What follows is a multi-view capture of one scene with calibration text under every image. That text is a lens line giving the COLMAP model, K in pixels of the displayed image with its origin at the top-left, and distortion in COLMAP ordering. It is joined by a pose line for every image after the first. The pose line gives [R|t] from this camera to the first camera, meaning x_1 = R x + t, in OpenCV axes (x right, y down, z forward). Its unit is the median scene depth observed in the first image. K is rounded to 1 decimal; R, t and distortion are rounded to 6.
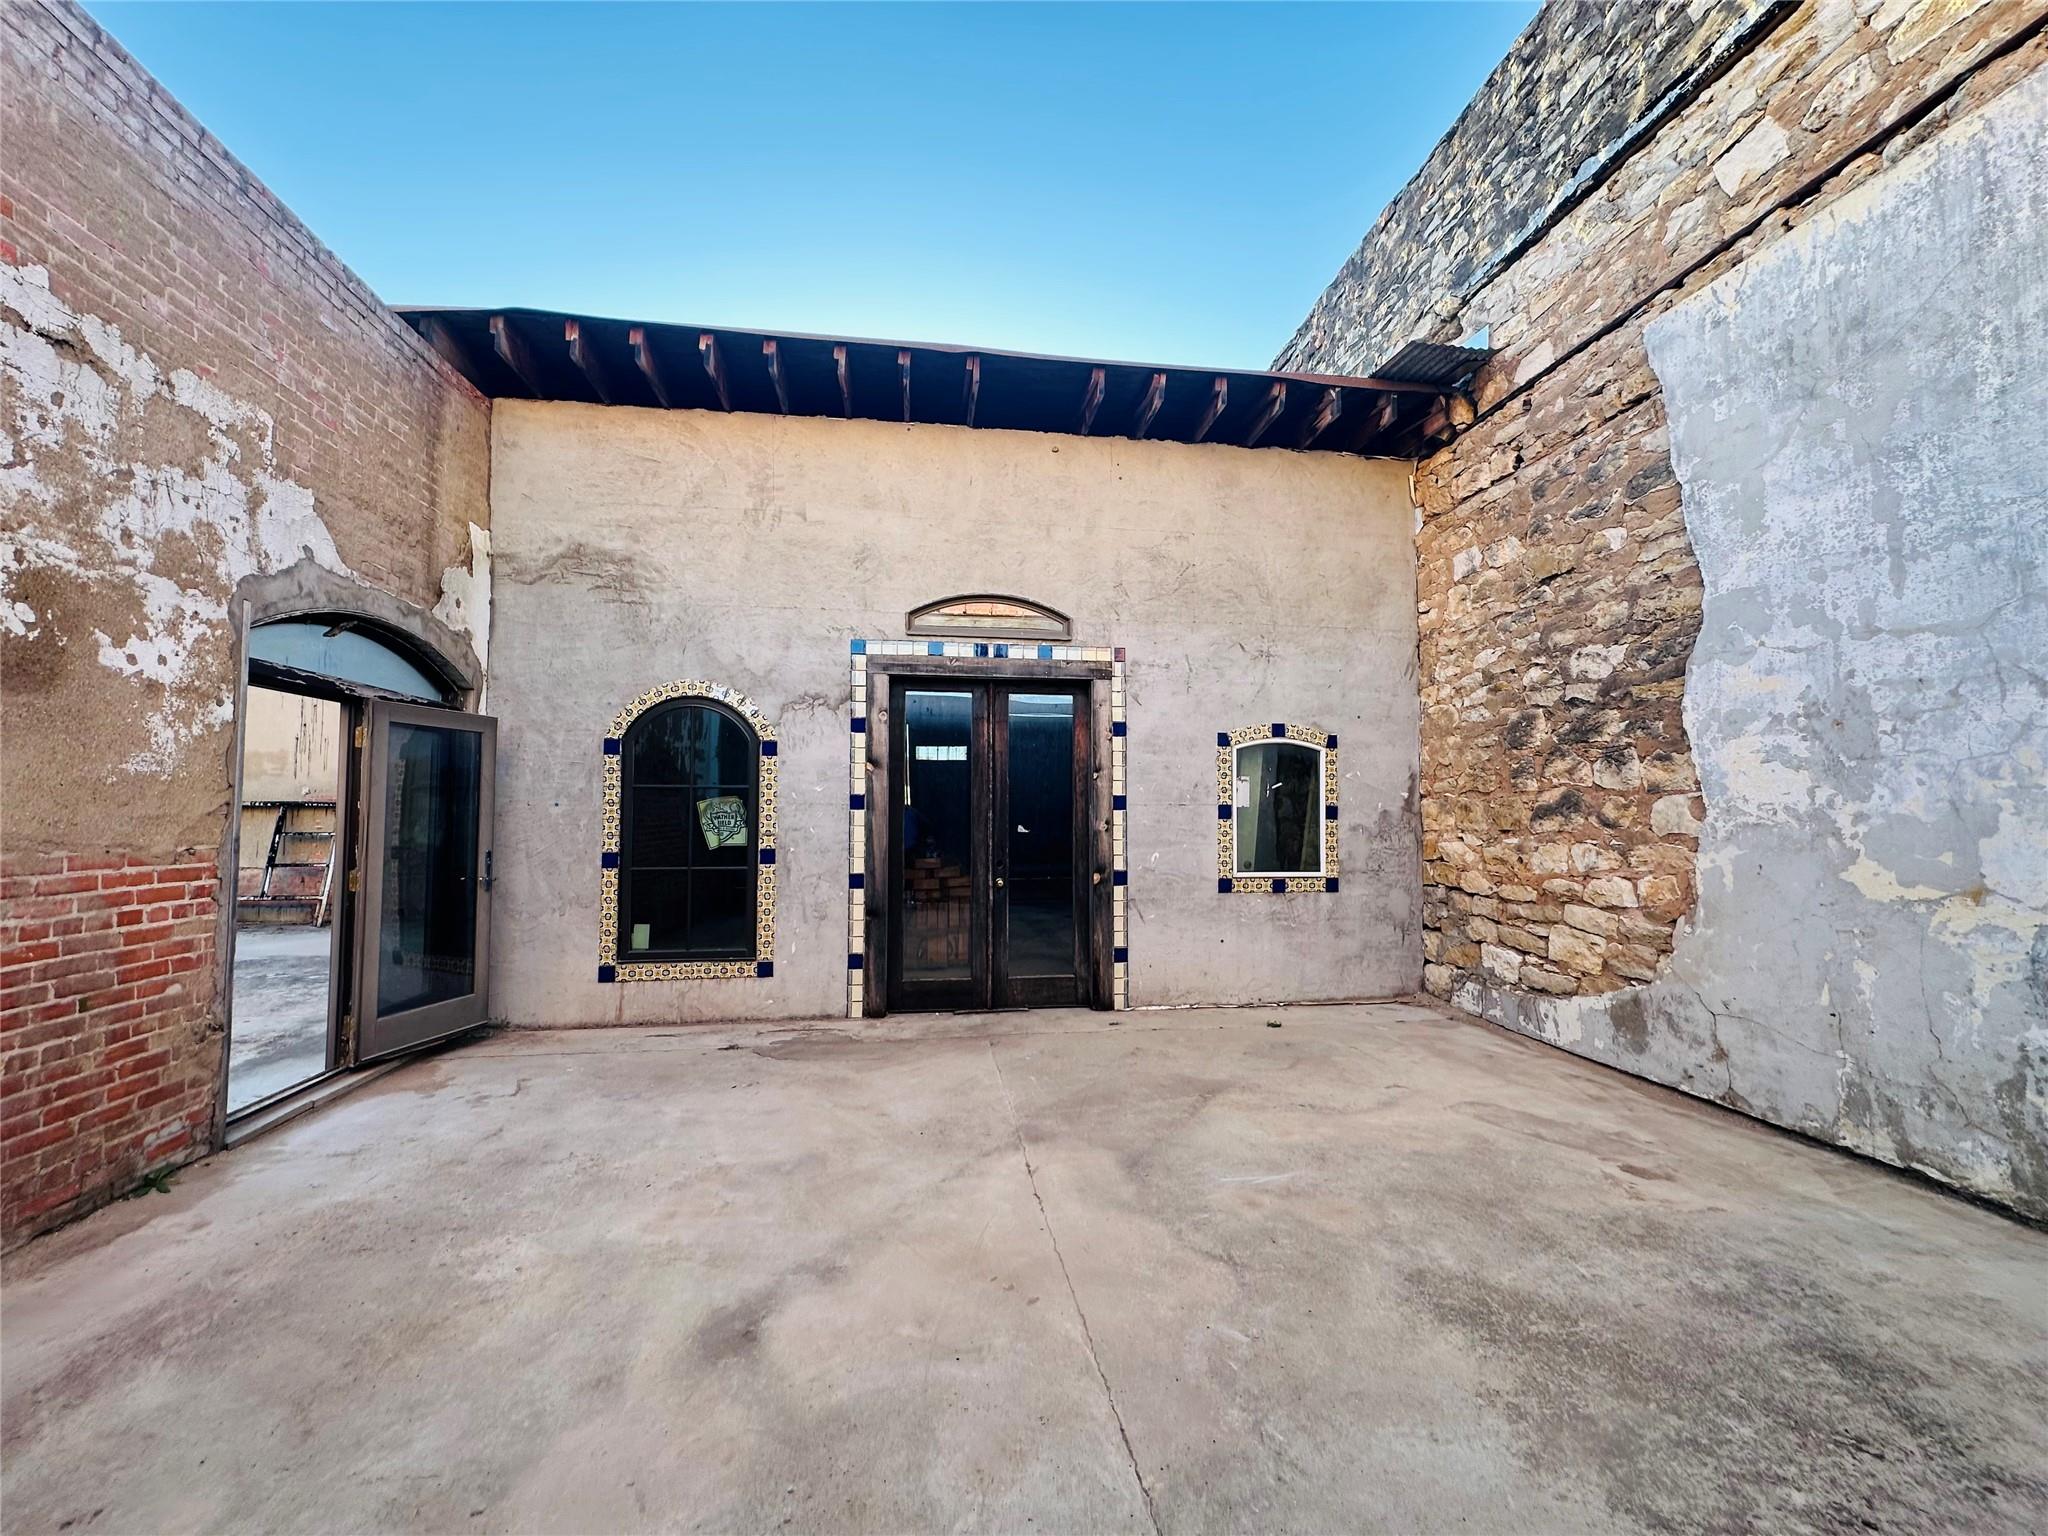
lens RADIAL K [[823.4, 0, 1028.3], [0, 823.4, 769.1], [0, 0, 1]] dist [-0.001223, 0.000036]
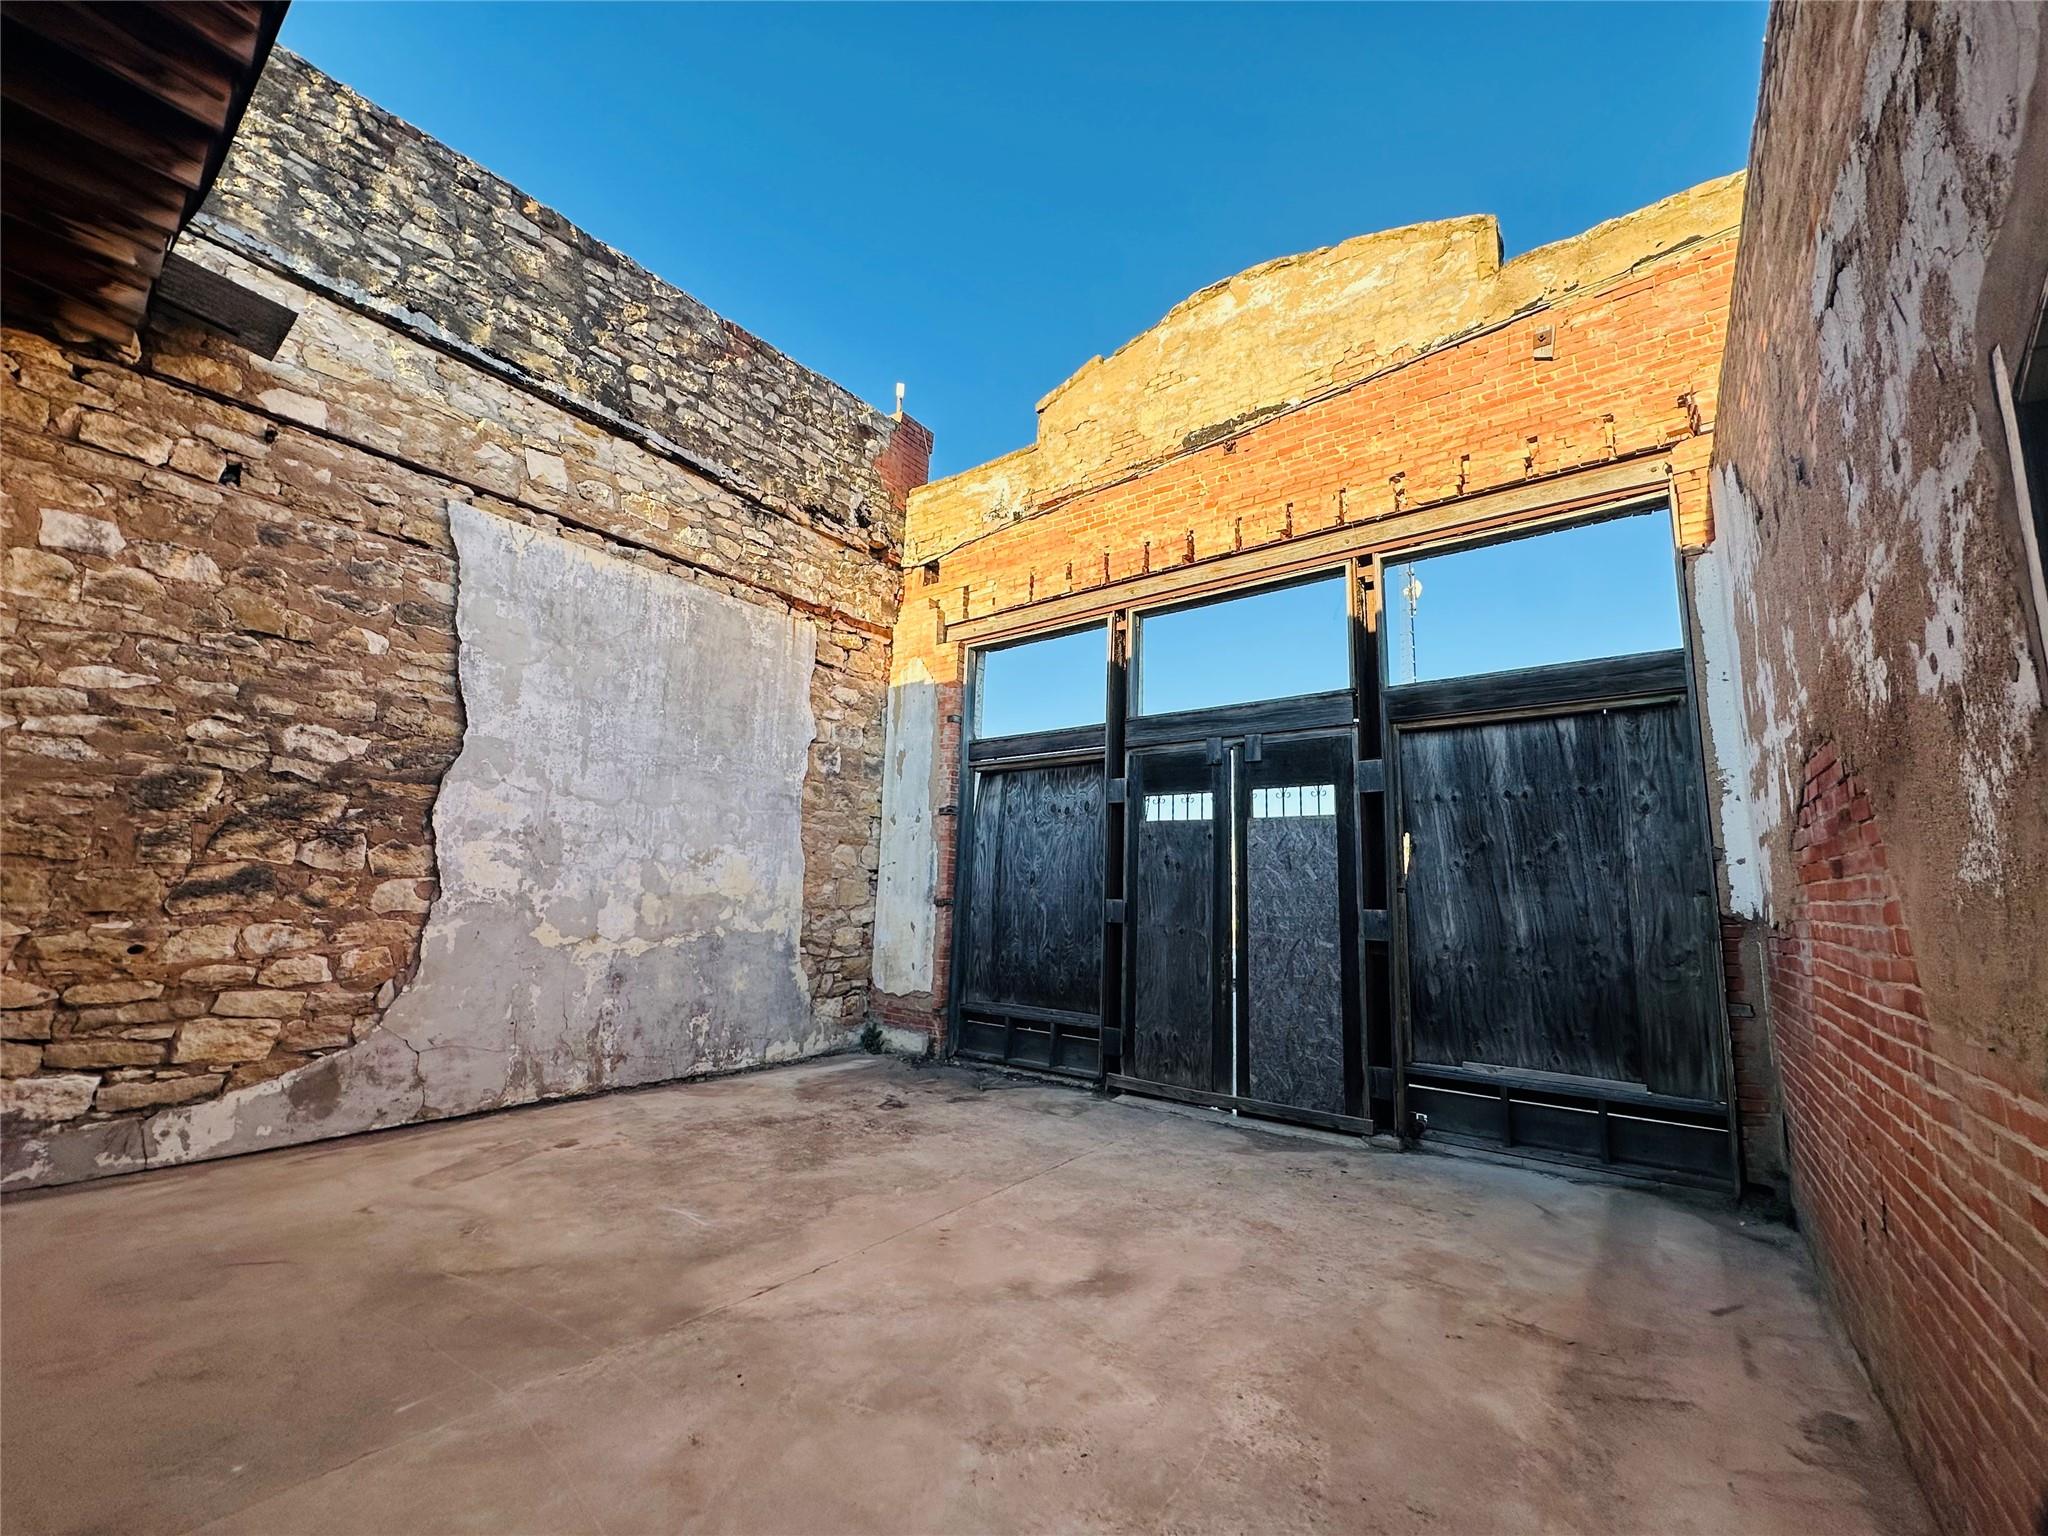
lens RADIAL K [[823.4, 0, 1024.7], [0, 823.4, 768.6], [0, 0, 1]] dist [-0.001223, 0.000036]
pose [[-0.708533, 0.089989, 0.699916, -0.802421], [-0.063491, 0.979684, -0.190231, 0.049423], [-0.702815, -0.179223, -0.688425, 1.340168]]
